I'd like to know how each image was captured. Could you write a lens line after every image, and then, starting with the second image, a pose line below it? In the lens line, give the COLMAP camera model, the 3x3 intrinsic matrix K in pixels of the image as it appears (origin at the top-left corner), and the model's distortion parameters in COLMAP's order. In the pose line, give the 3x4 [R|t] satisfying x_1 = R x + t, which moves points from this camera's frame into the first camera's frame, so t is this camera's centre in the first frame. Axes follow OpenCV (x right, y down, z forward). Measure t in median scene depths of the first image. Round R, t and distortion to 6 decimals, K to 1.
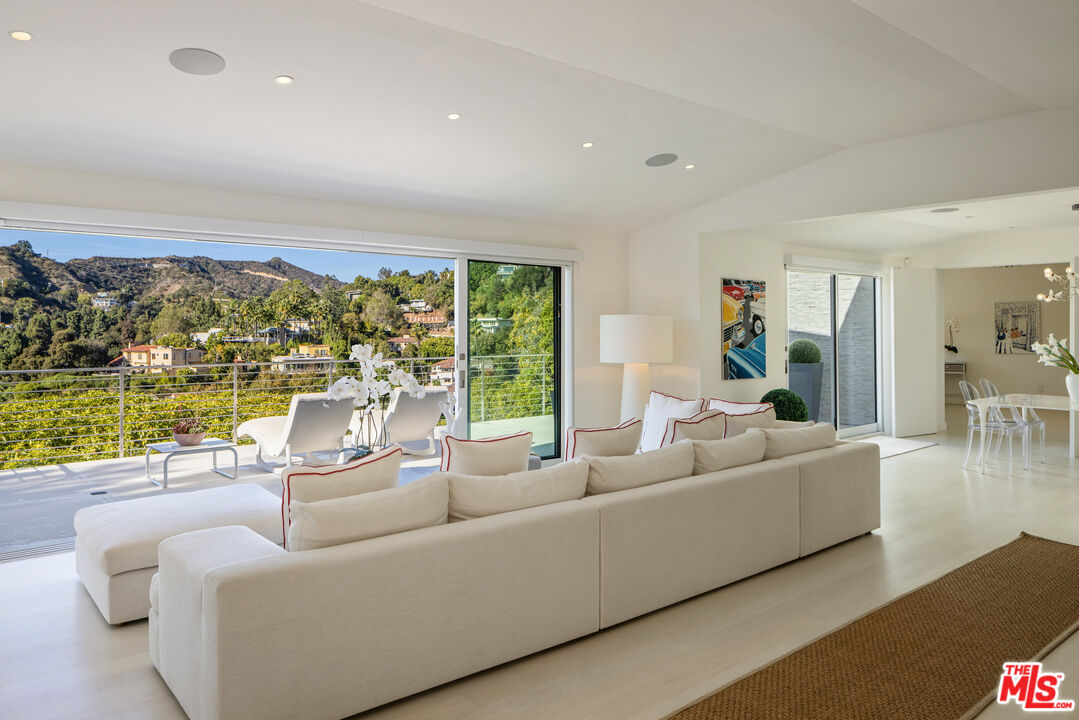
lens RADIAL K [[760.2, 0, 542.4], [0, 760.2, 359.9], [0, 0, 1]] dist [-0.034686, -0.000616]
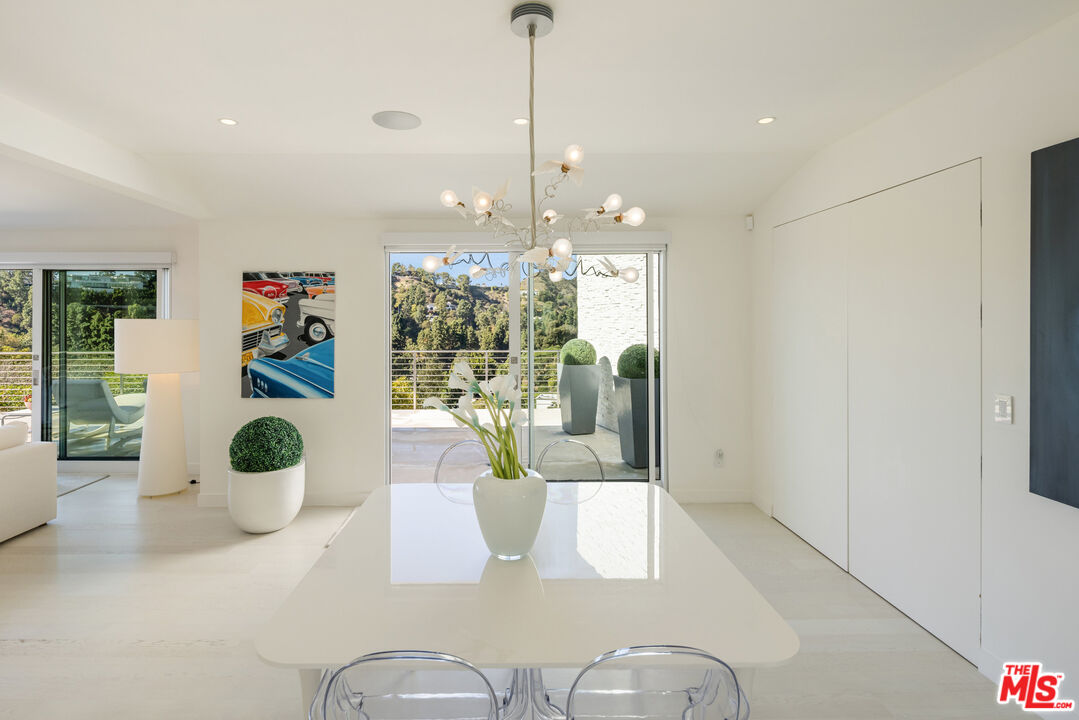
lens RADIAL K [[531.8, 0, 509.9], [0, 531.8, 320.4], [0, 0, 1]] dist [0.018596, 0.000073]
pose [[0.773247, -0.001281, -0.634104, 0.087724], [-0.023242, 0.999269, -0.030361, -0.004853], [0.633679, 0.038215, 0.772651, 0.079466]]
